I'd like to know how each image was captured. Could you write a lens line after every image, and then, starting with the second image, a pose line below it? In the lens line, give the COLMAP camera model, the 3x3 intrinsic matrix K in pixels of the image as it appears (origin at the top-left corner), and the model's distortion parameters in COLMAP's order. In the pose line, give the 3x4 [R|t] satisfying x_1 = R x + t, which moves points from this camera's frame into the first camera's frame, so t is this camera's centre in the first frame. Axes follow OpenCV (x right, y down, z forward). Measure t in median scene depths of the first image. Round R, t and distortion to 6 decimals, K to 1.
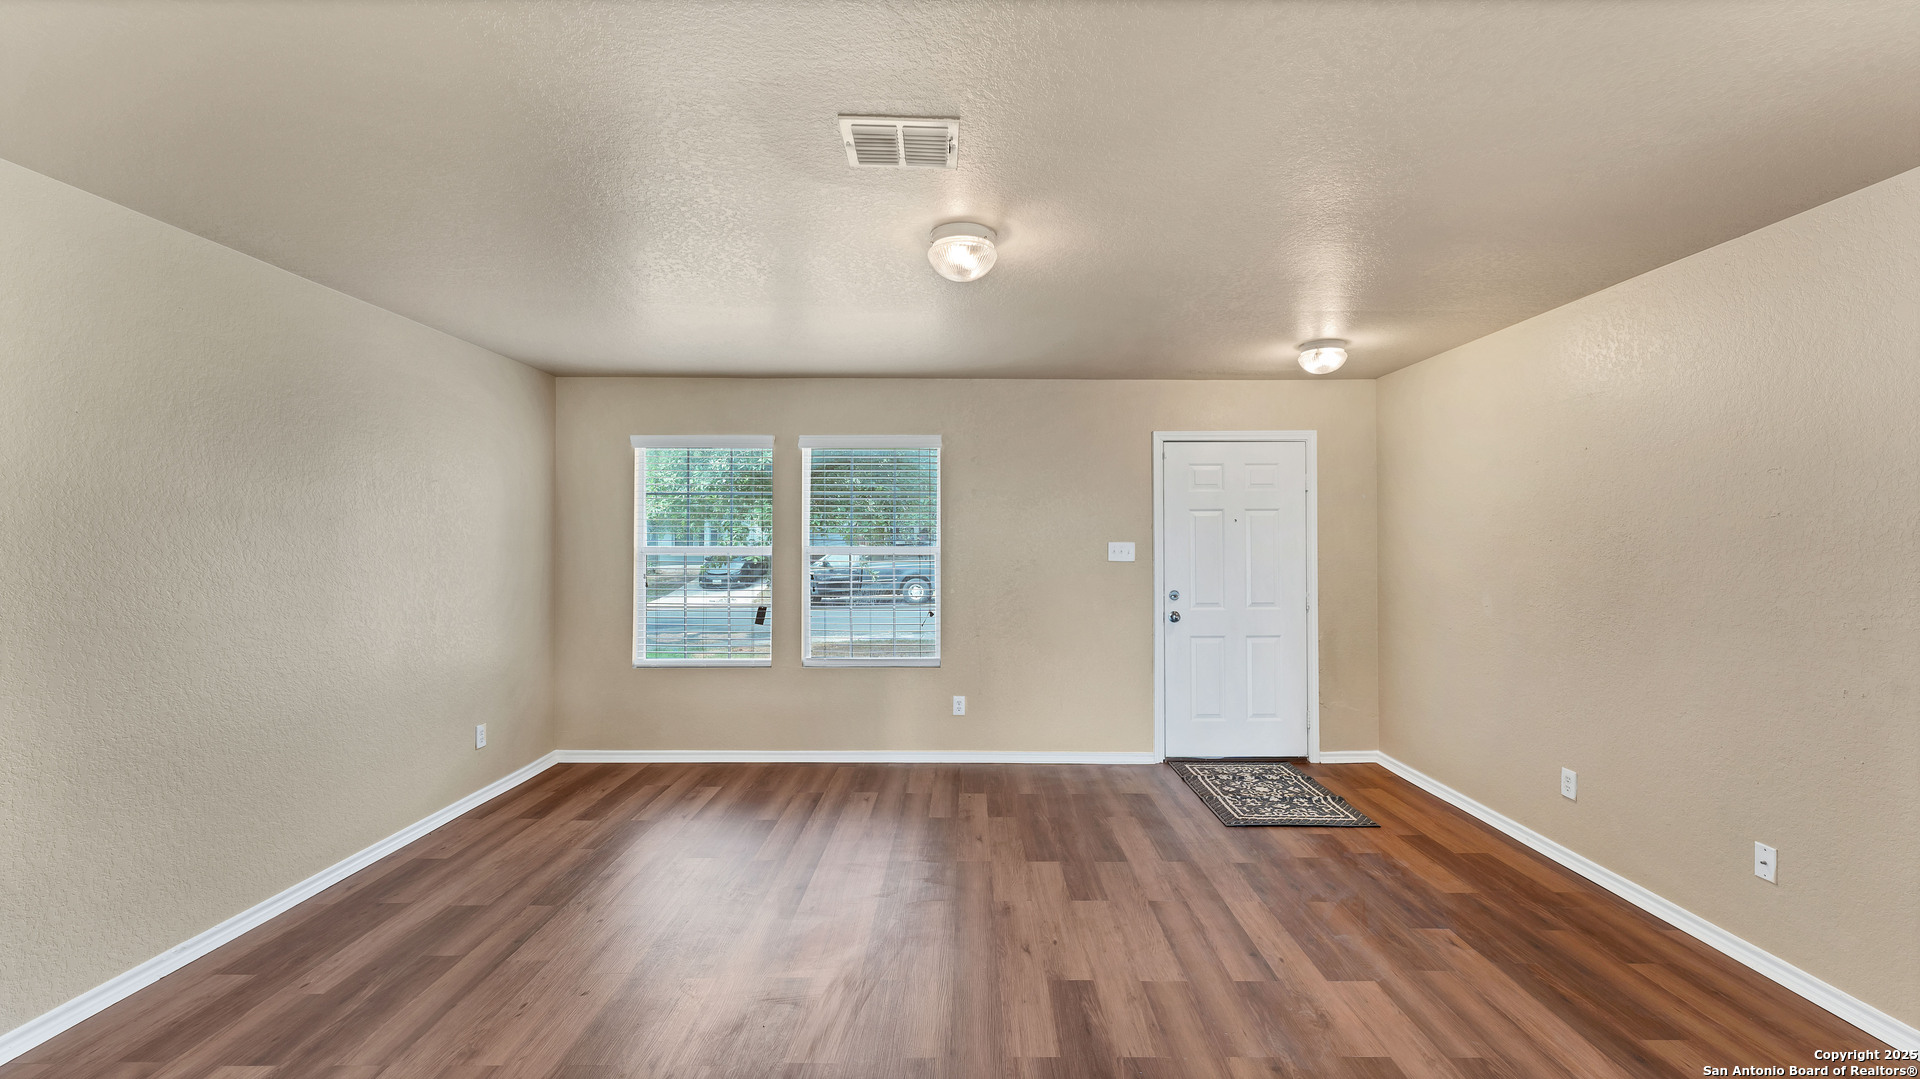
lens RADIAL K [[781.4, 0, 960.0], [0, 781.4, 539.5], [0, 0, 1]] dist [0.000718, 0.000344]
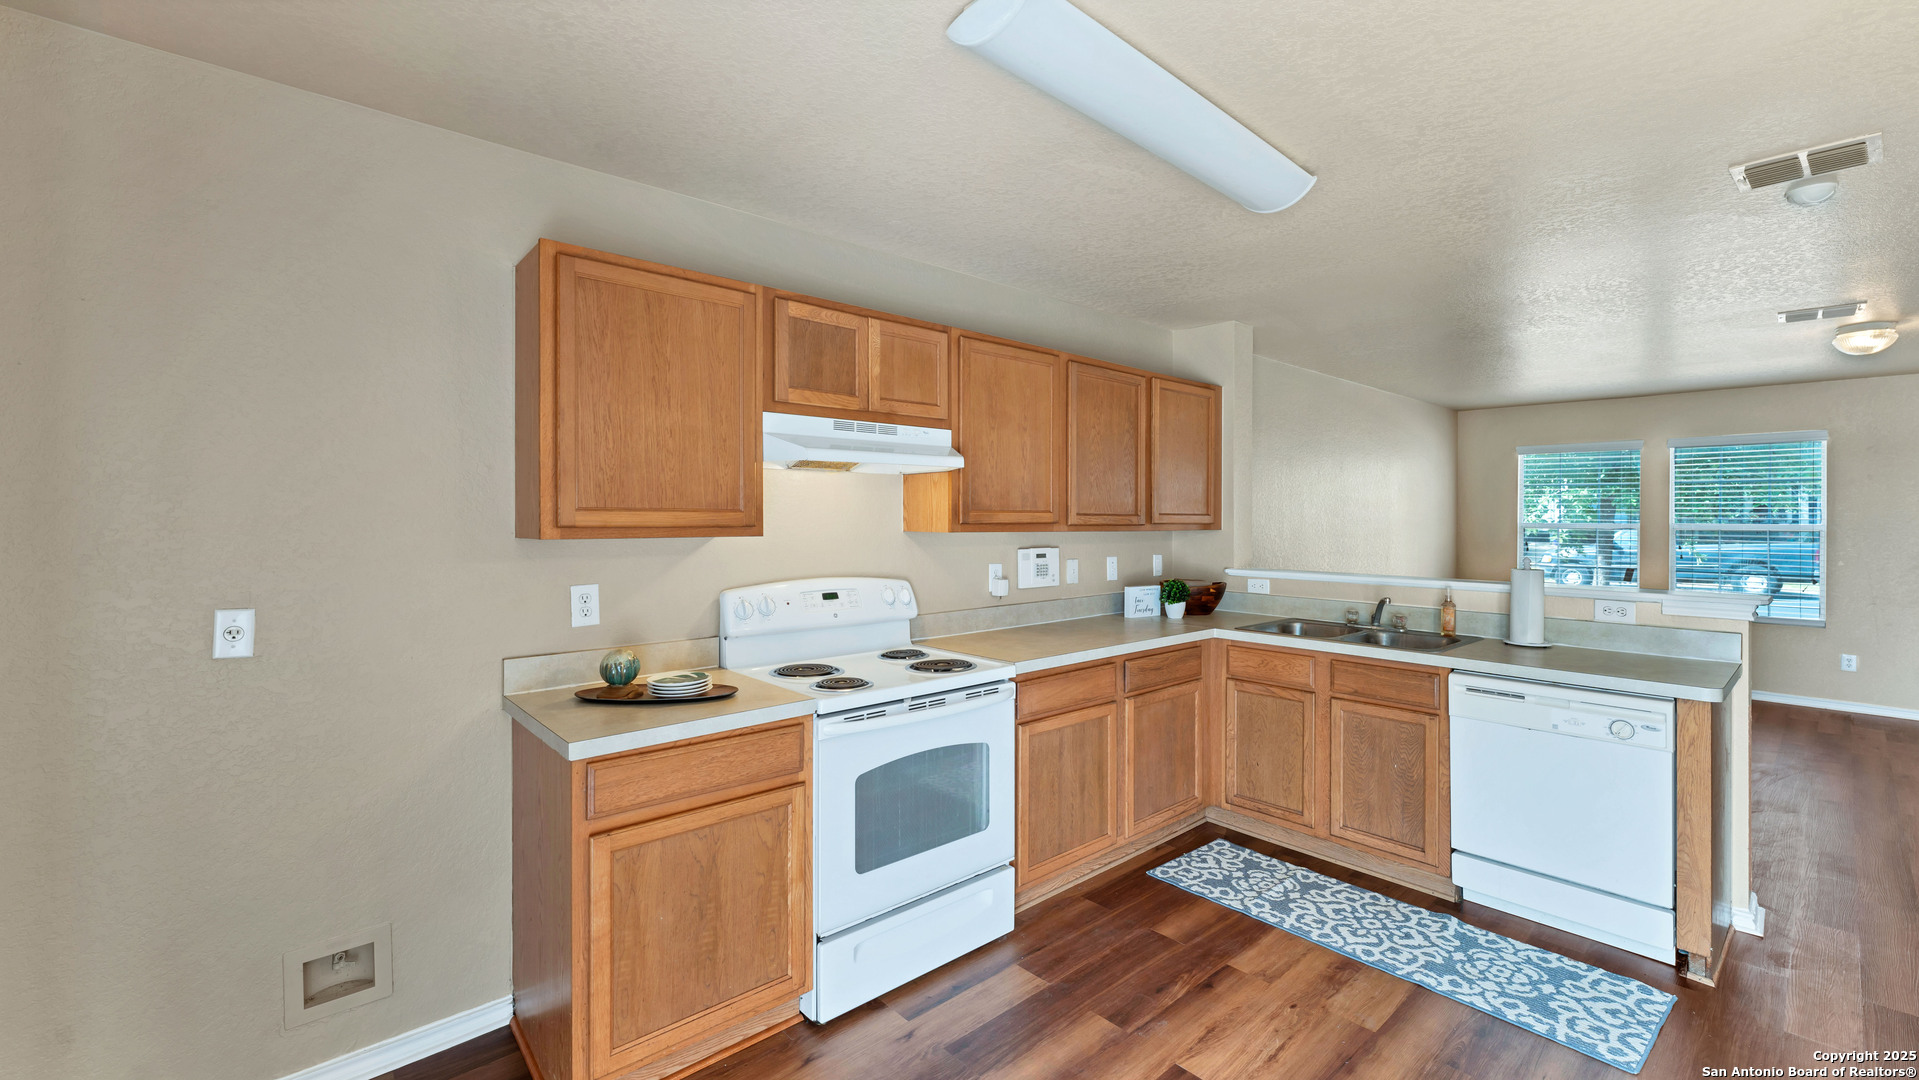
lens RADIAL K [[787.7, 0, 983.8], [0, 787.7, 519.7], [0, 0, 1]] dist [0.000663, -0.000137]
pose [[0.682180, 0.006853, -0.731152, -0.028100], [-0.002970, 0.999974, 0.006602, -0.002527], [0.731178, -0.002332, 0.682183, -0.874891]]
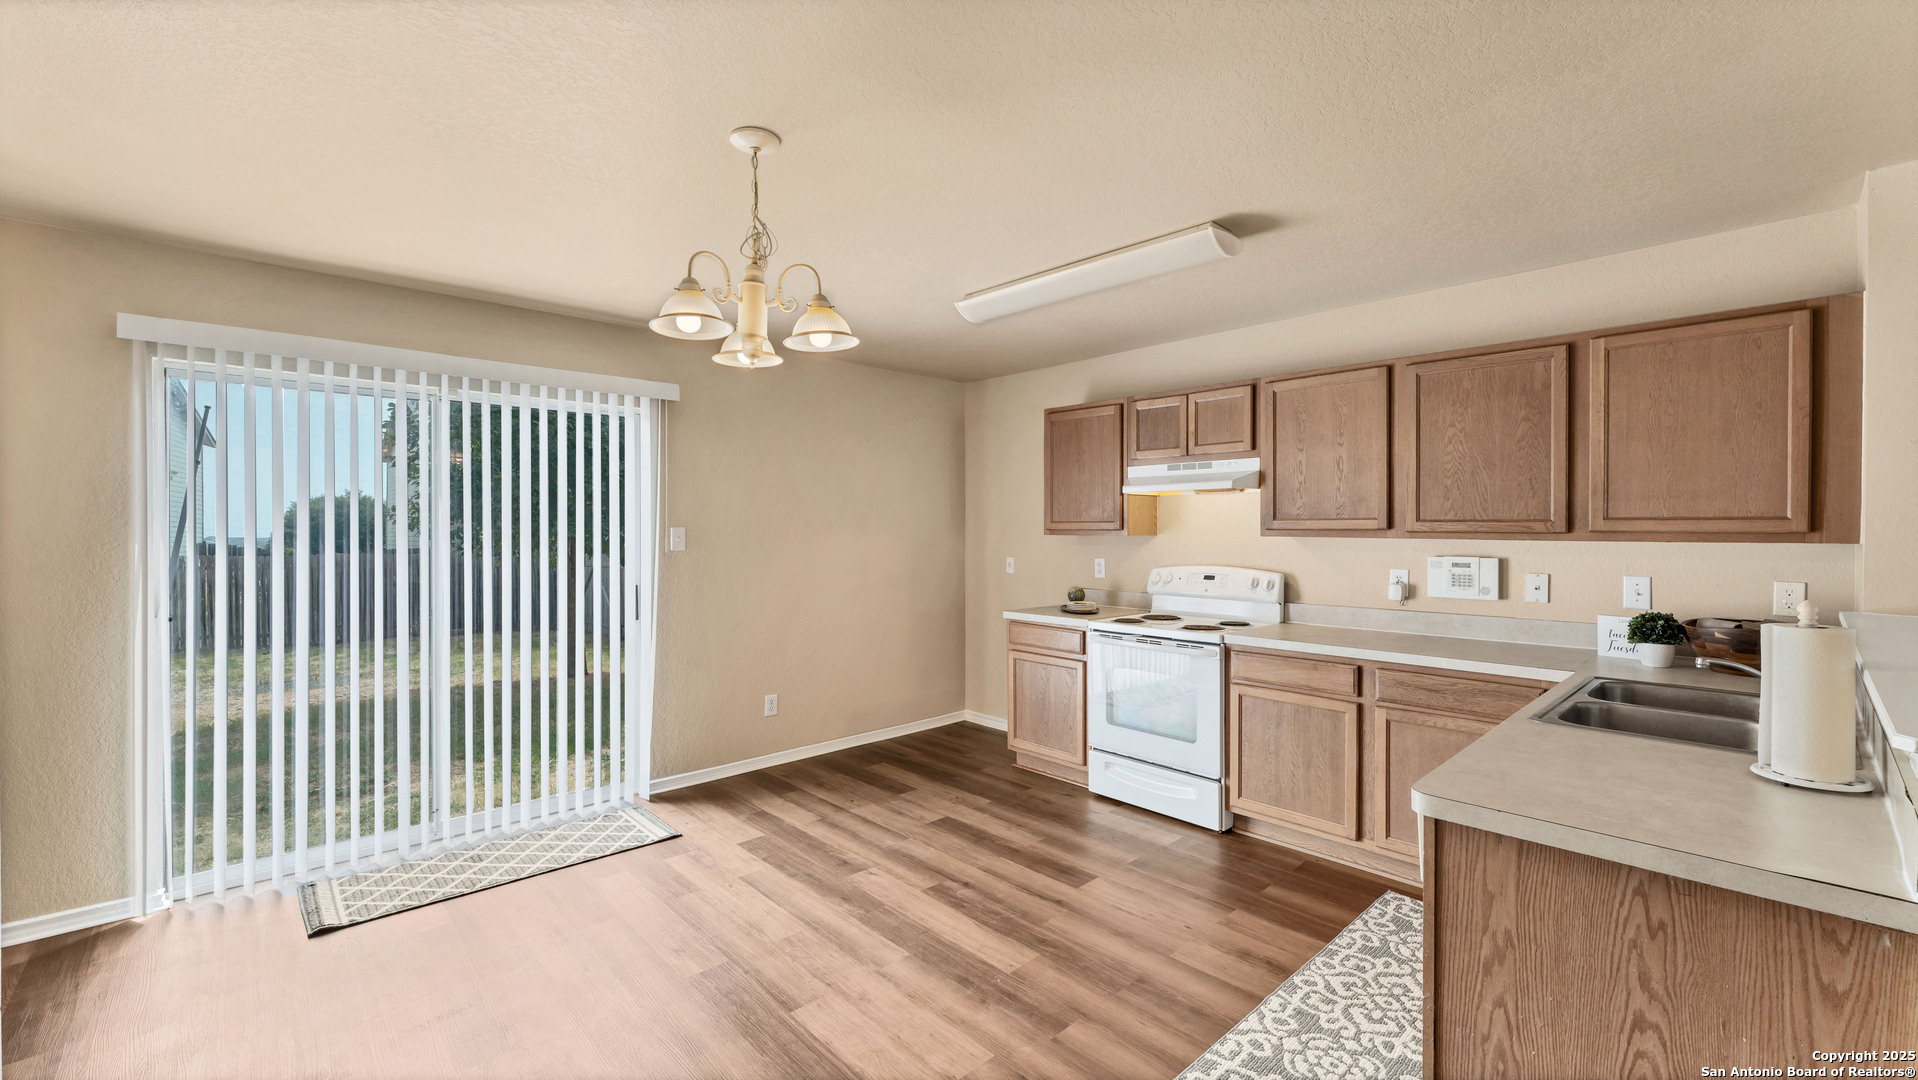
lens RADIAL K [[782.4, 0, 966.8], [0, 782.4, 527.2], [0, 0, 1]] dist [0.001191, -0.000013]
pose [[-0.723872, 0.007965, -0.689889, 0.301570], [0.007485, 0.999965, 0.003691, -0.002955], [0.689894, -0.002492, -0.723906, -0.014923]]
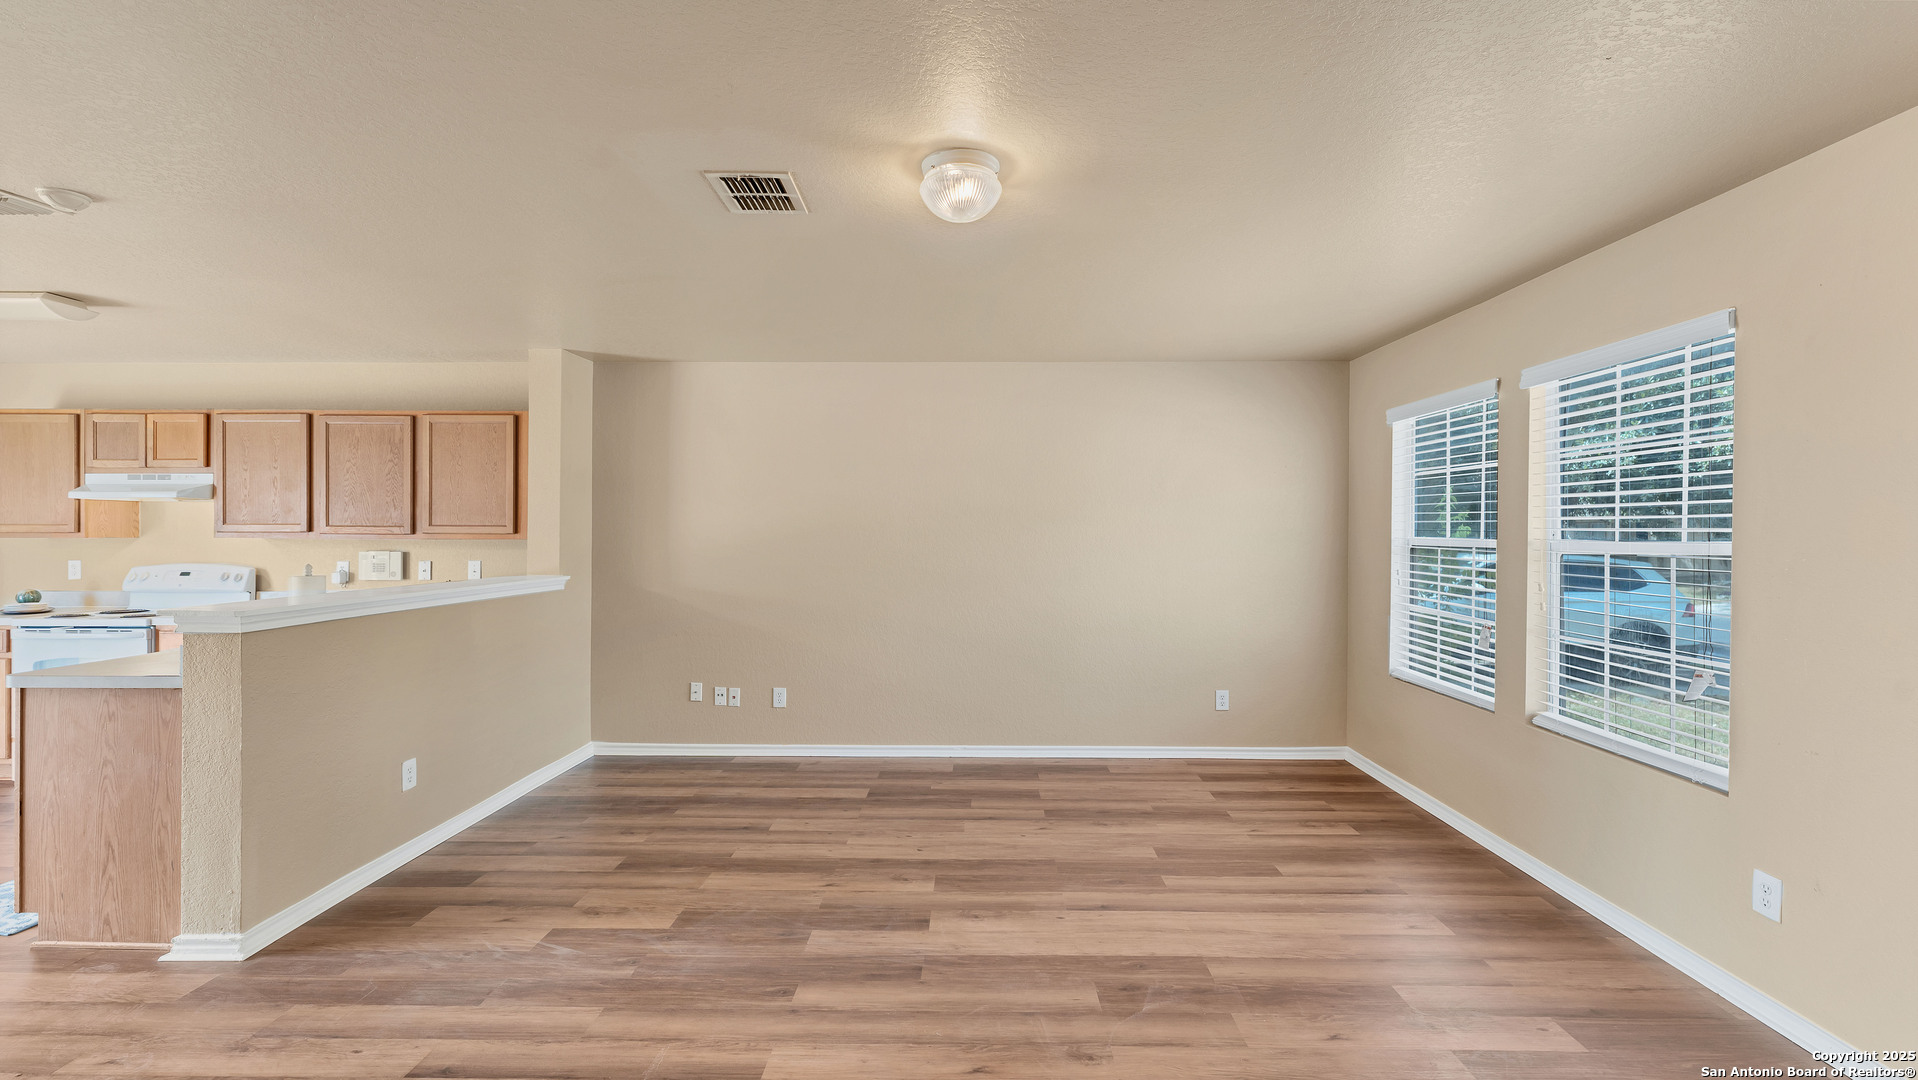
lens RADIAL K [[783.2, 0, 967.2], [0, 783.2, 536.6], [0, 0, 1]] dist [0.002330, 0.000275]
pose [[-0.009904, 0.011370, -0.999886, 0.531842], [0.000101, 0.999935, 0.011370, -0.000622], [0.999951, 0.000012, -0.009904, 0.631740]]
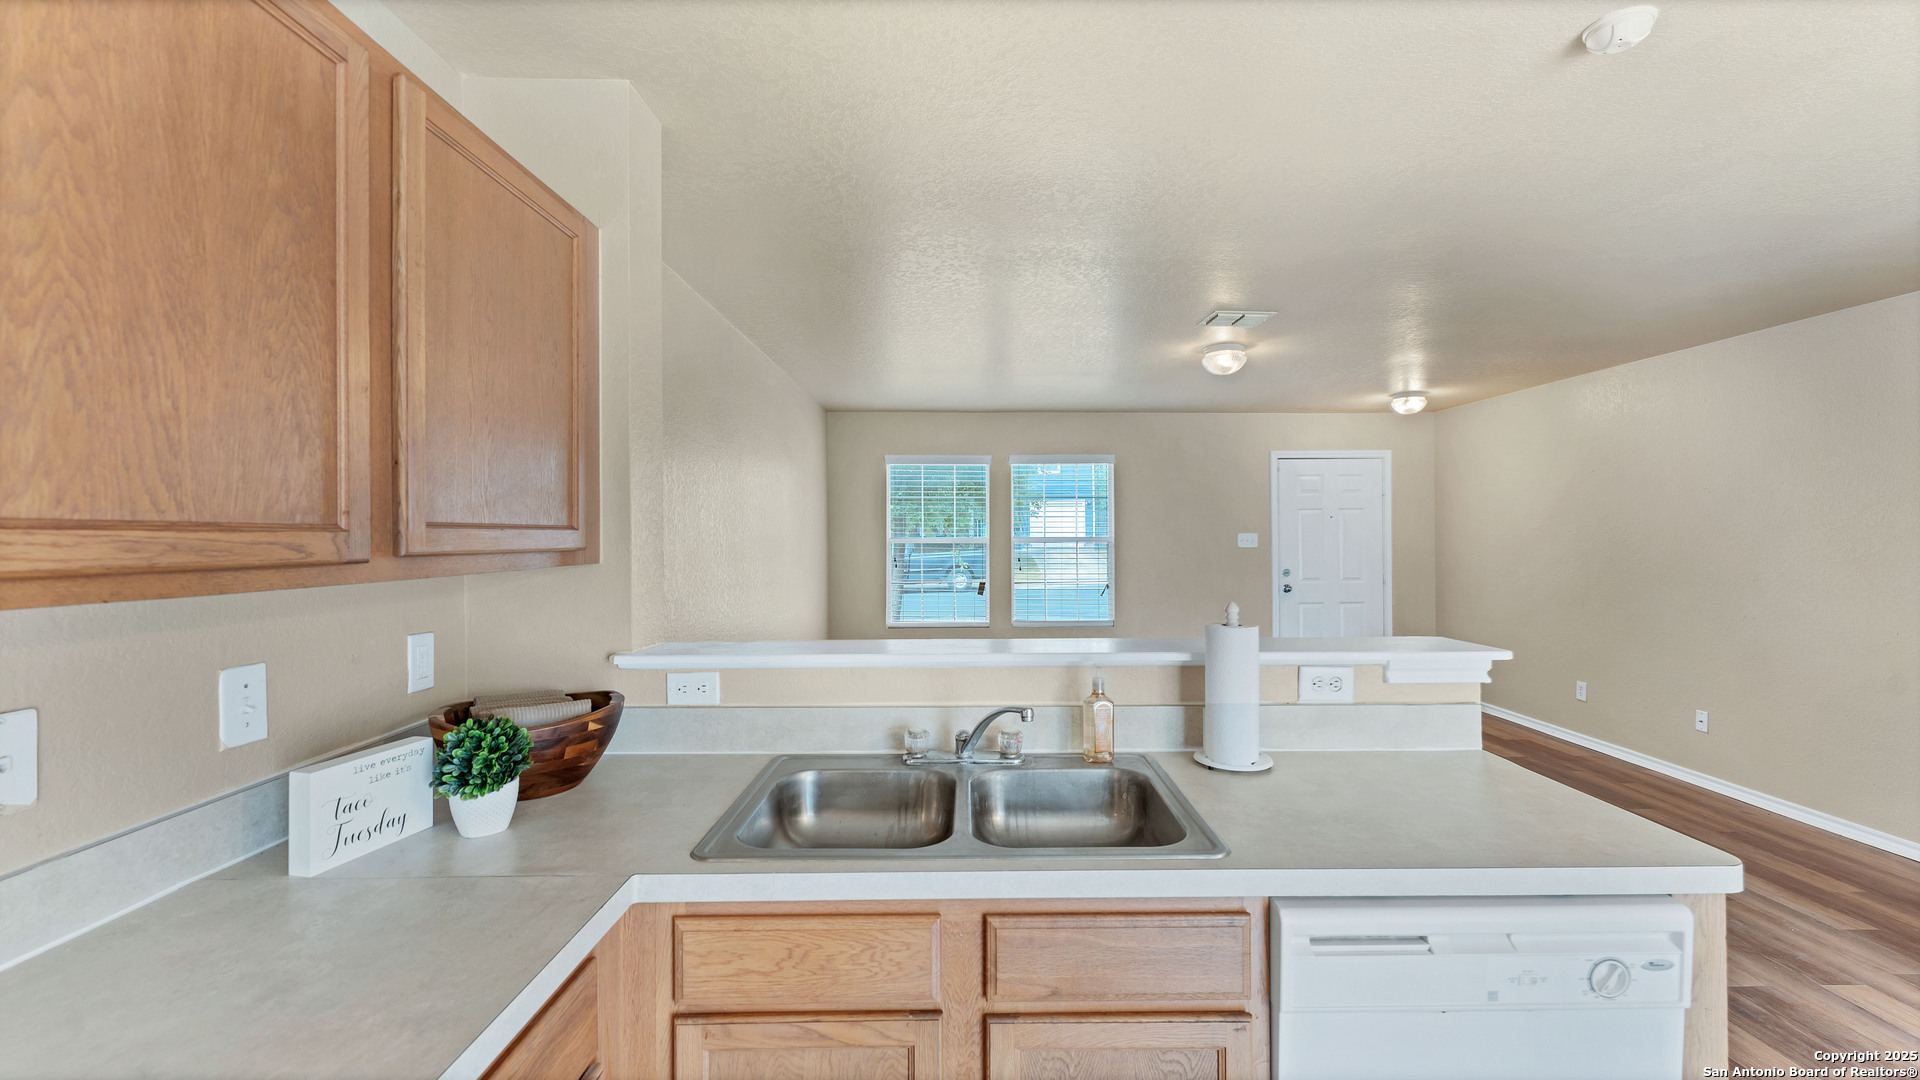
lens RADIAL K [[776.7, 0, 967.4], [0, 776.7, 534.9], [0, 0, 1]] dist [0.000106, -0.000213]
pose [[0.999867, -0.002956, 0.016044, -0.357657], [0.002895, 0.999988, 0.003864, -0.000587], [-0.016056, -0.003817, 0.999864, -0.399187]]
